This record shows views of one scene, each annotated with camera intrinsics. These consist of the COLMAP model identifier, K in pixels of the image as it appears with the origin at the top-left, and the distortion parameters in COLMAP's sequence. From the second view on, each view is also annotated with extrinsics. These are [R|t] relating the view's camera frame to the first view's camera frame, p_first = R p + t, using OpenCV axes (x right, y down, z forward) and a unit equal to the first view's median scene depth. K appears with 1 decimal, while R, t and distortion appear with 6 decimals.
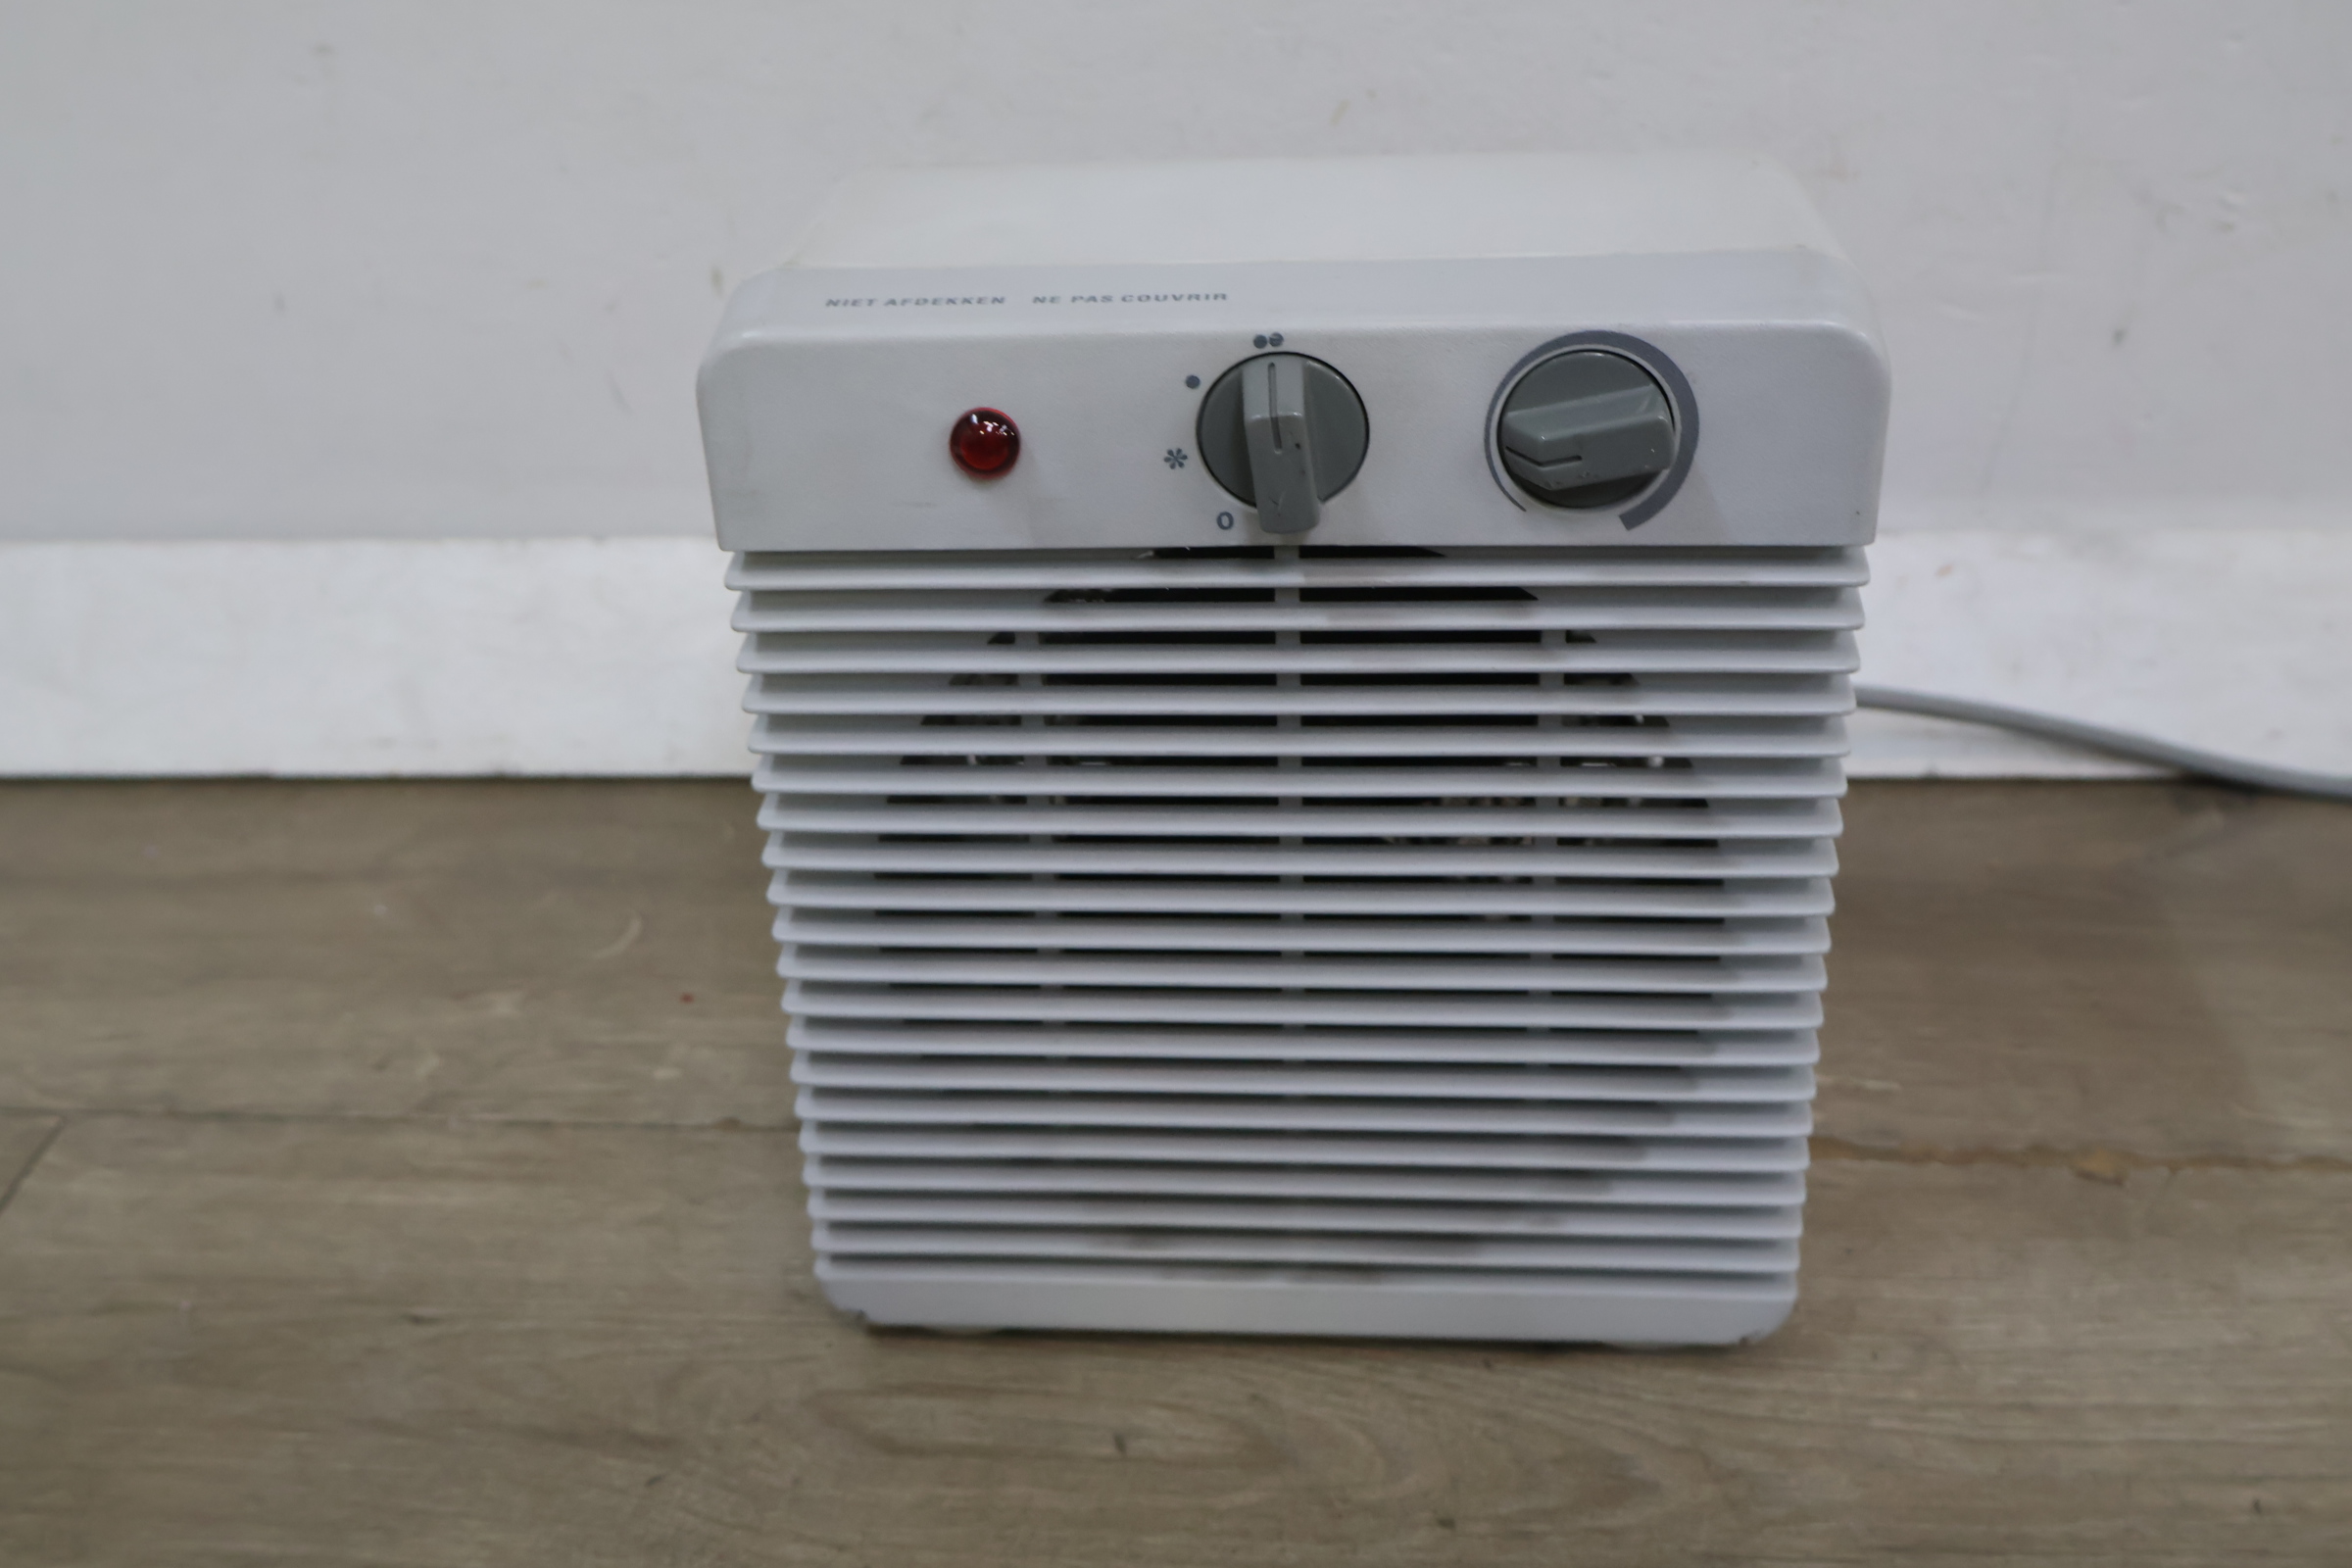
lens RADIAL K [[2516.6, 0, 1174.3], [0, 2516.6, 799.2], [0, 0, 1]] dist [-0.000182, 0.012826]
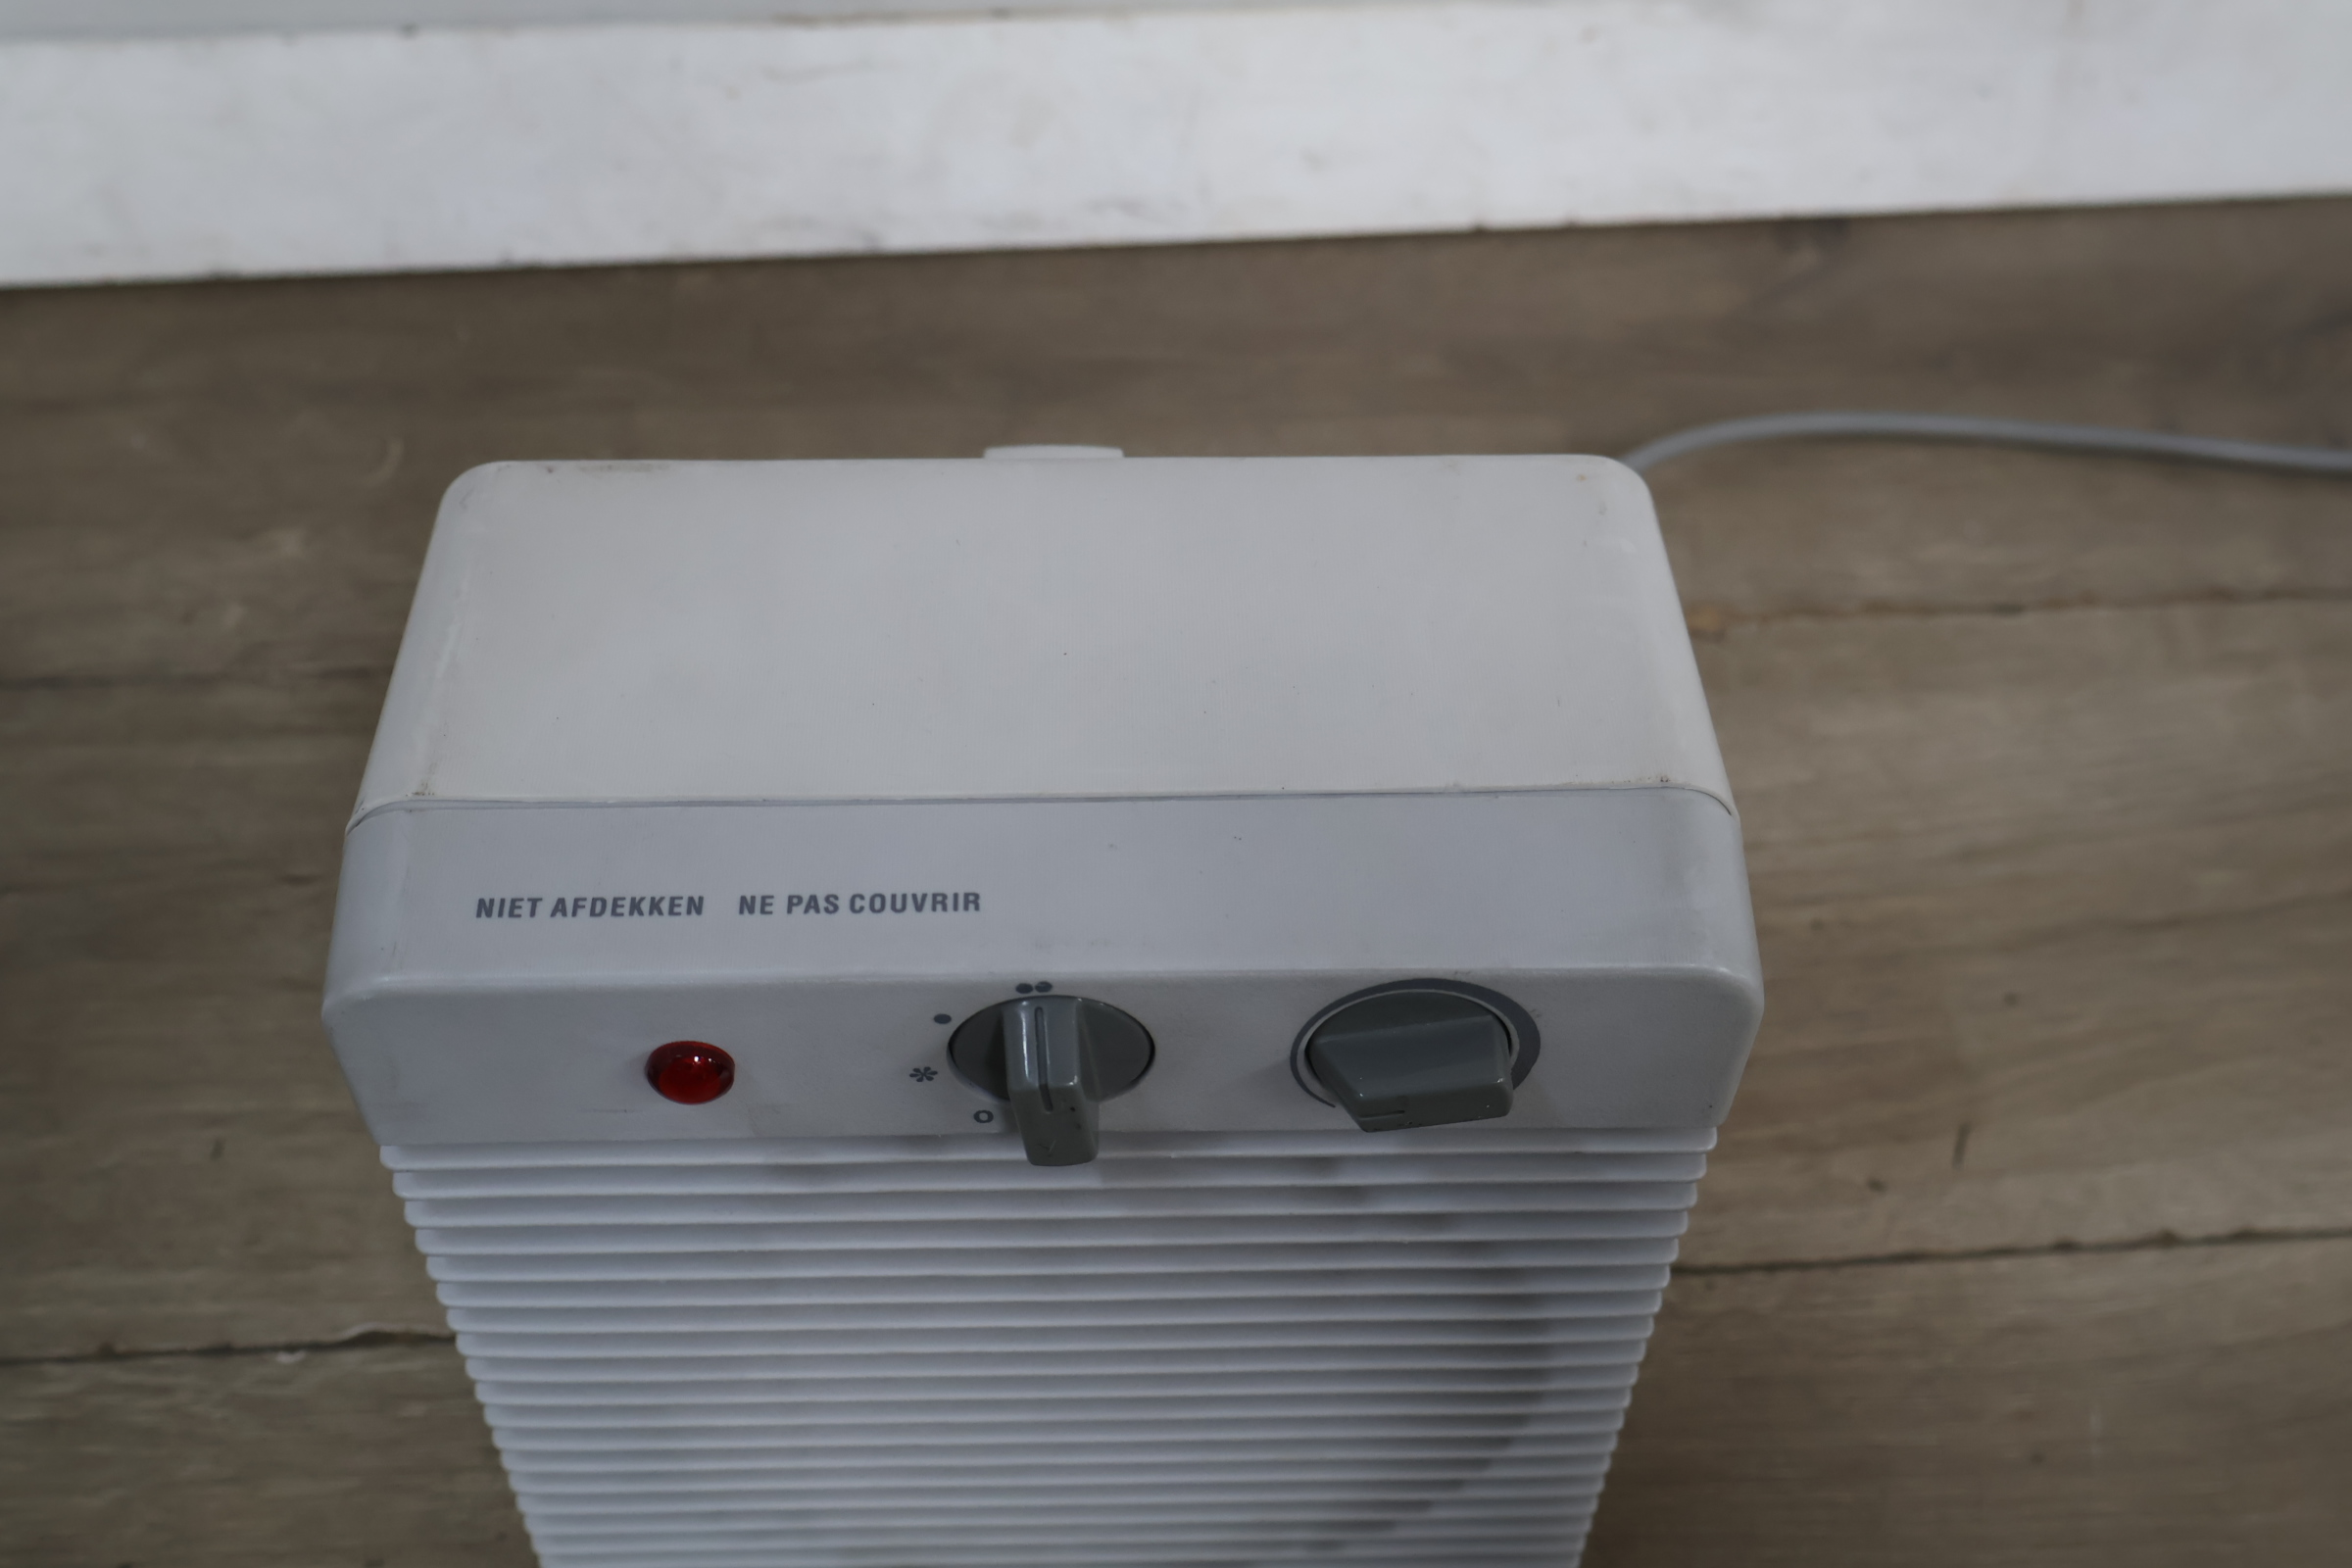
lens RADIAL K [[2527.0, 0, 1174.2], [0, 2527.0, 777.2], [0, 0, 1]] dist [-0.000675, -0.000165]
pose [[0.992419, -0.043292, 0.115022, -0.007933], [0.001605, 0.940388, 0.340101, -0.449640], [-0.122889, -0.337338, 0.933328, 0.210121]]
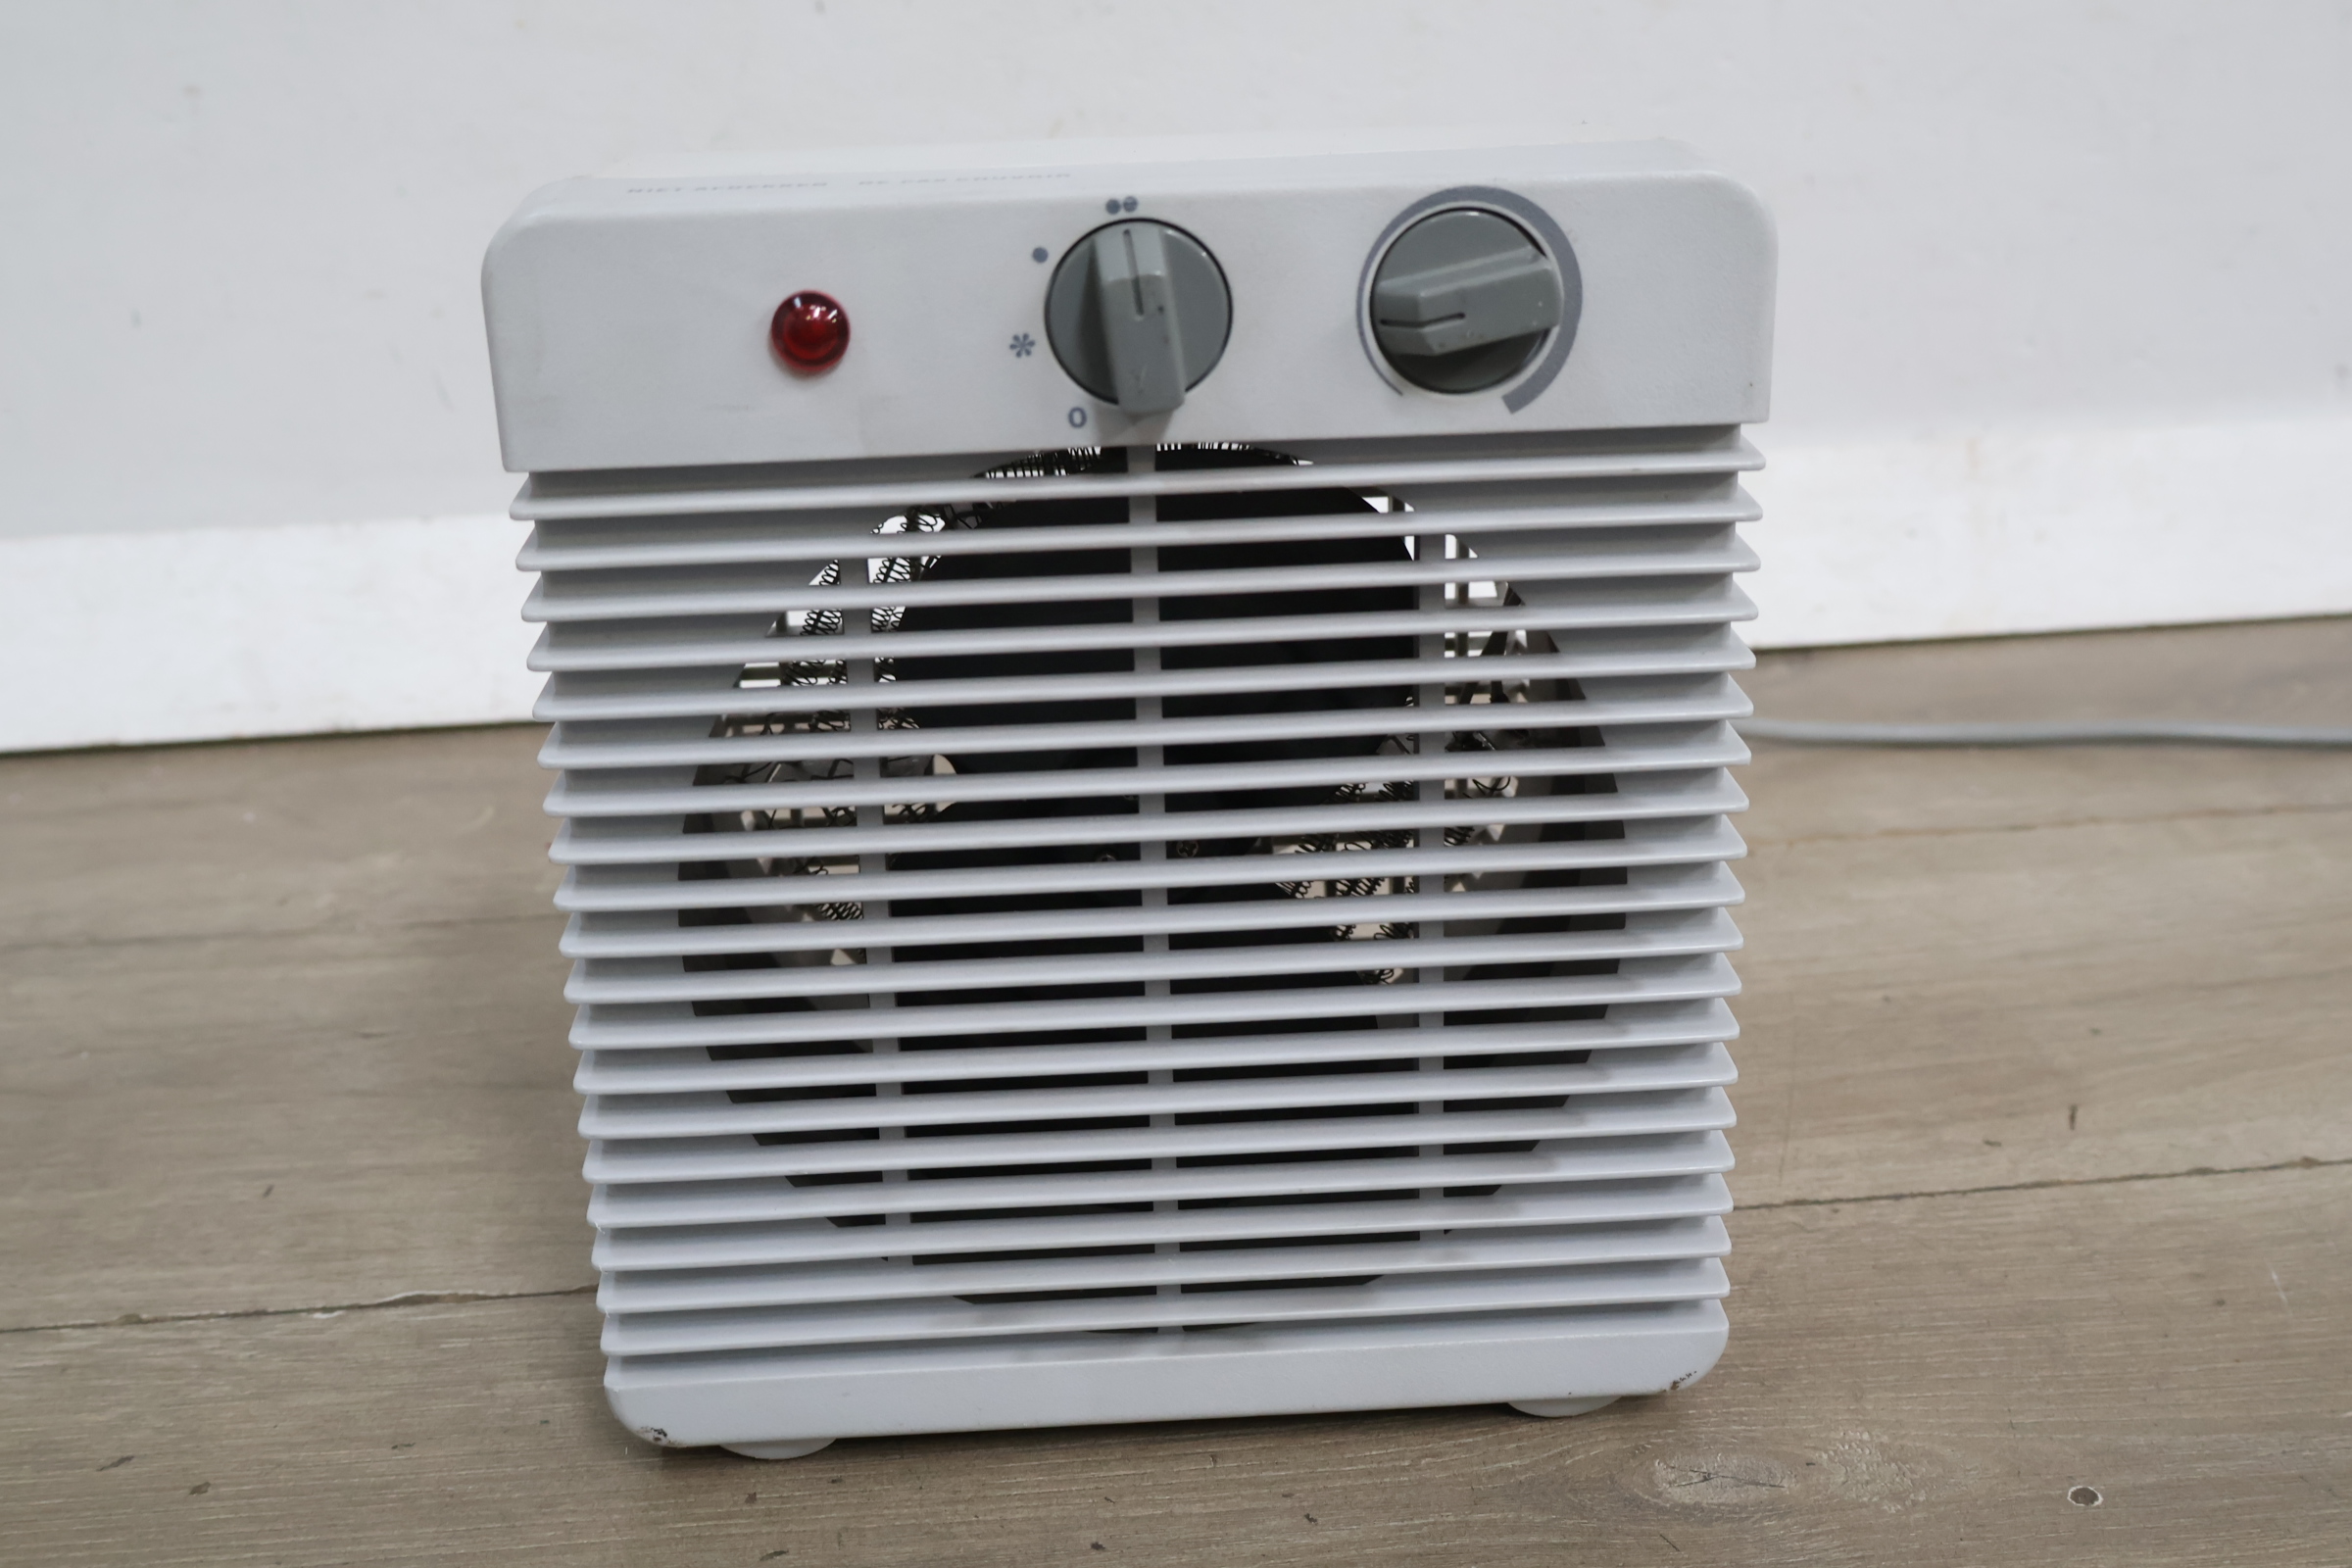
lens RADIAL K [[2527.0, 0, 1174.2], [0, 2527.0, 777.2], [0, 0, 1]] dist [-0.000675, -0.000165]
pose [[0.991258, -0.031574, 0.128106, -0.058719], [0.055530, 0.980598, -0.187999, 0.169277], [-0.119684, 0.193469, 0.973779, 0.116055]]
